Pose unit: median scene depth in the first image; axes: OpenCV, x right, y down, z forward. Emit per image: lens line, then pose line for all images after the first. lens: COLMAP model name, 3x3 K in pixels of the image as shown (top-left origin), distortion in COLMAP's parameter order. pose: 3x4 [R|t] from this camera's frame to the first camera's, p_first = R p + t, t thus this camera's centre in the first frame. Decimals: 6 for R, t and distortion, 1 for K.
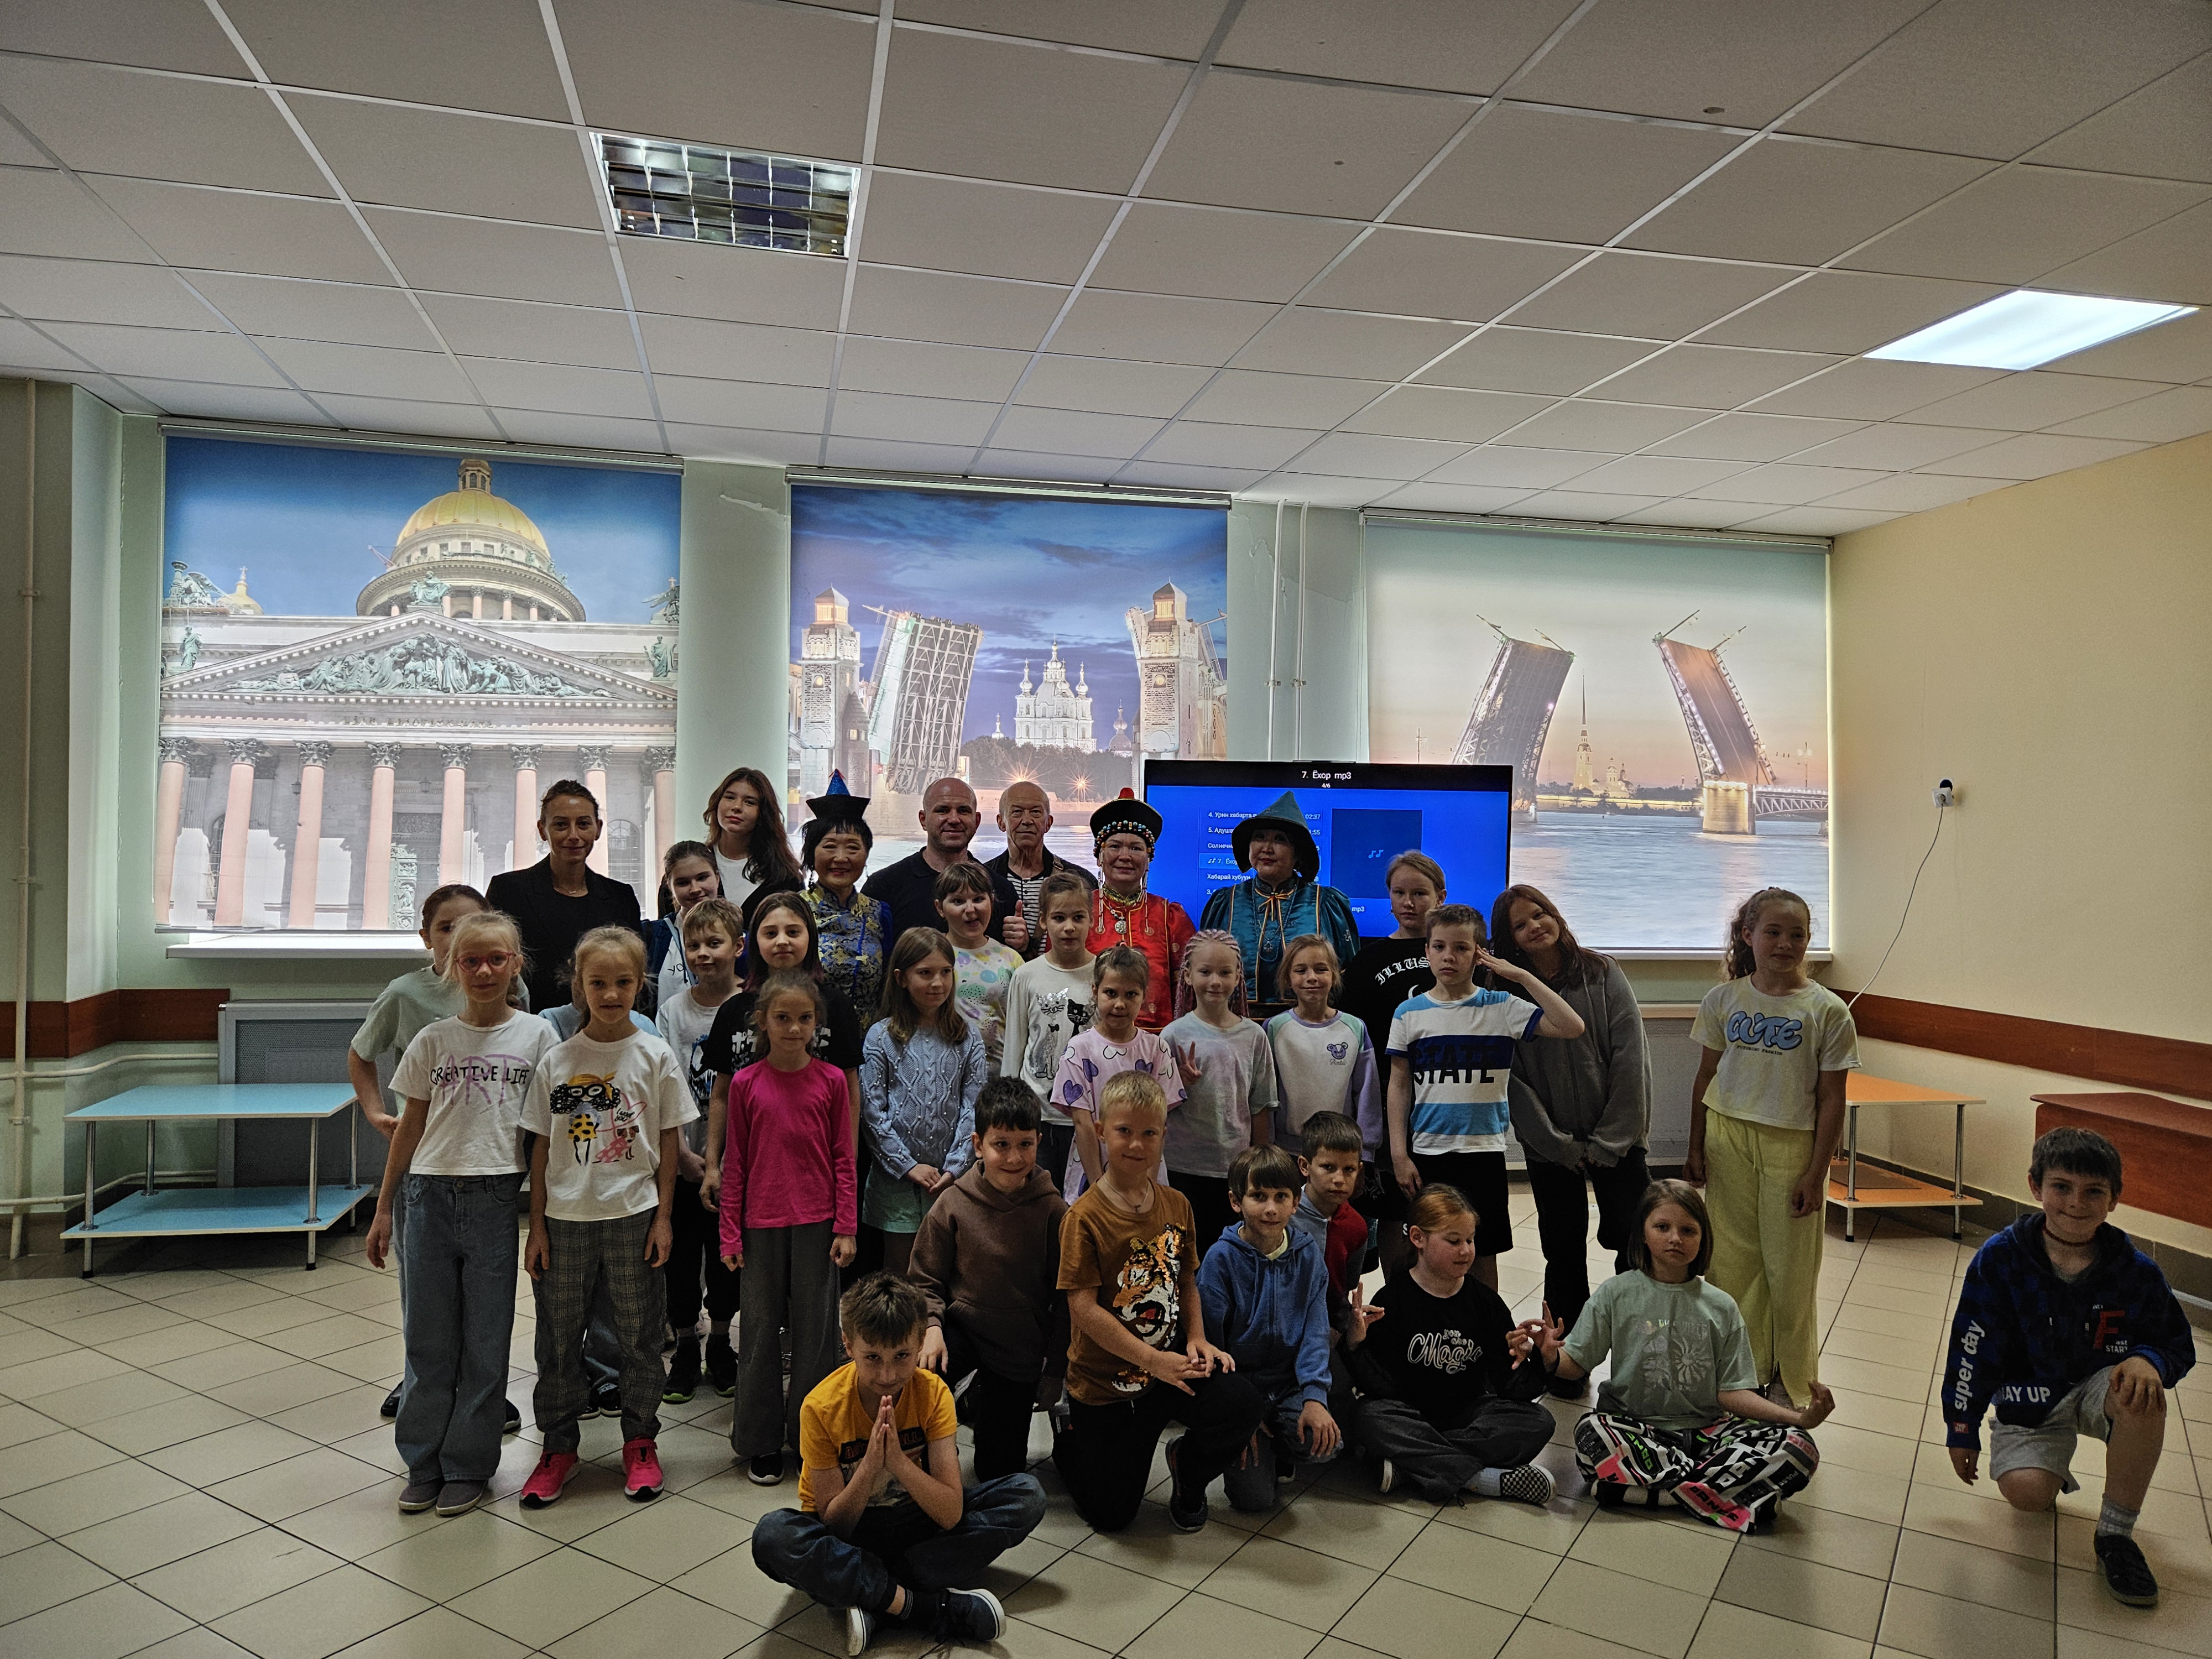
lens RADIAL K [[1471.2, 0, 1093.6], [0, 1471.2, 861.2], [0, 0, 1]] dist [0.071920, -0.060331]
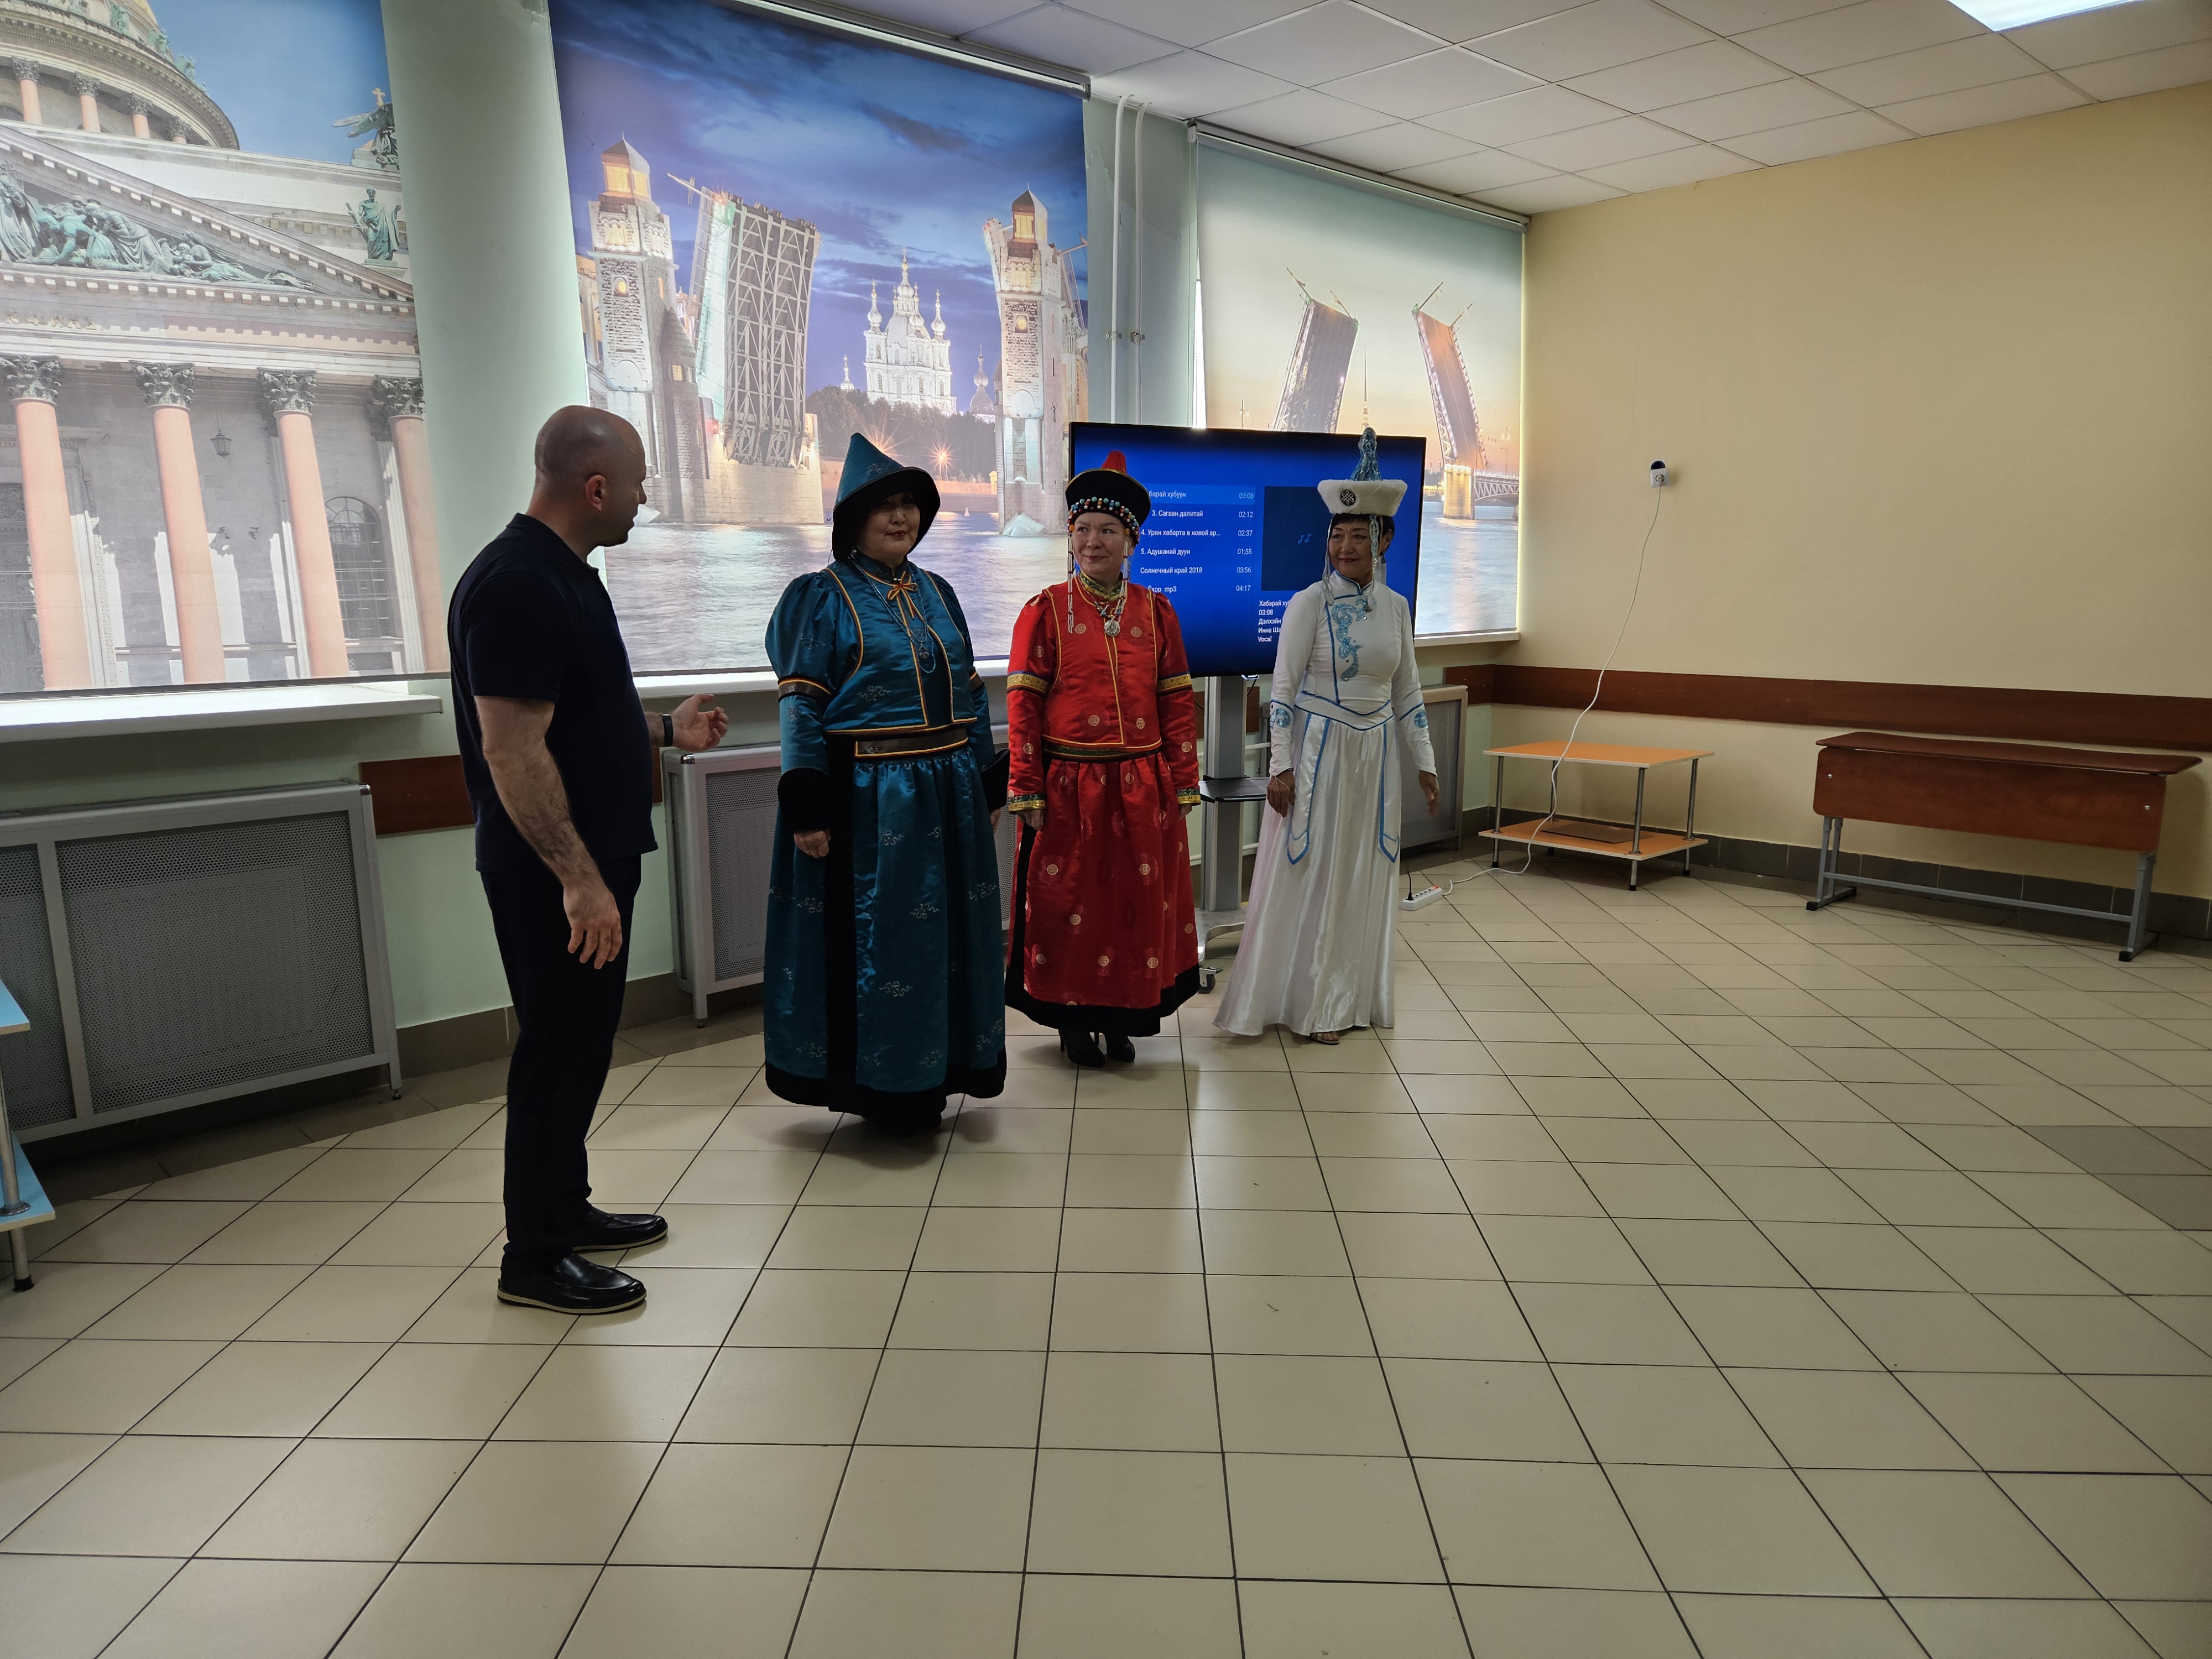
lens RADIAL K [[1471.2, 0, 1095.0], [0, 1471.2, 854.7], [0, 0, 1]] dist [0.071920, -0.060331]
pose [[0.855044, -0.121471, 0.504128, -0.376658], [0.027590, 0.981456, 0.189689, 0.009167], [-0.517821, -0.148284, 0.842540, 0.273264]]
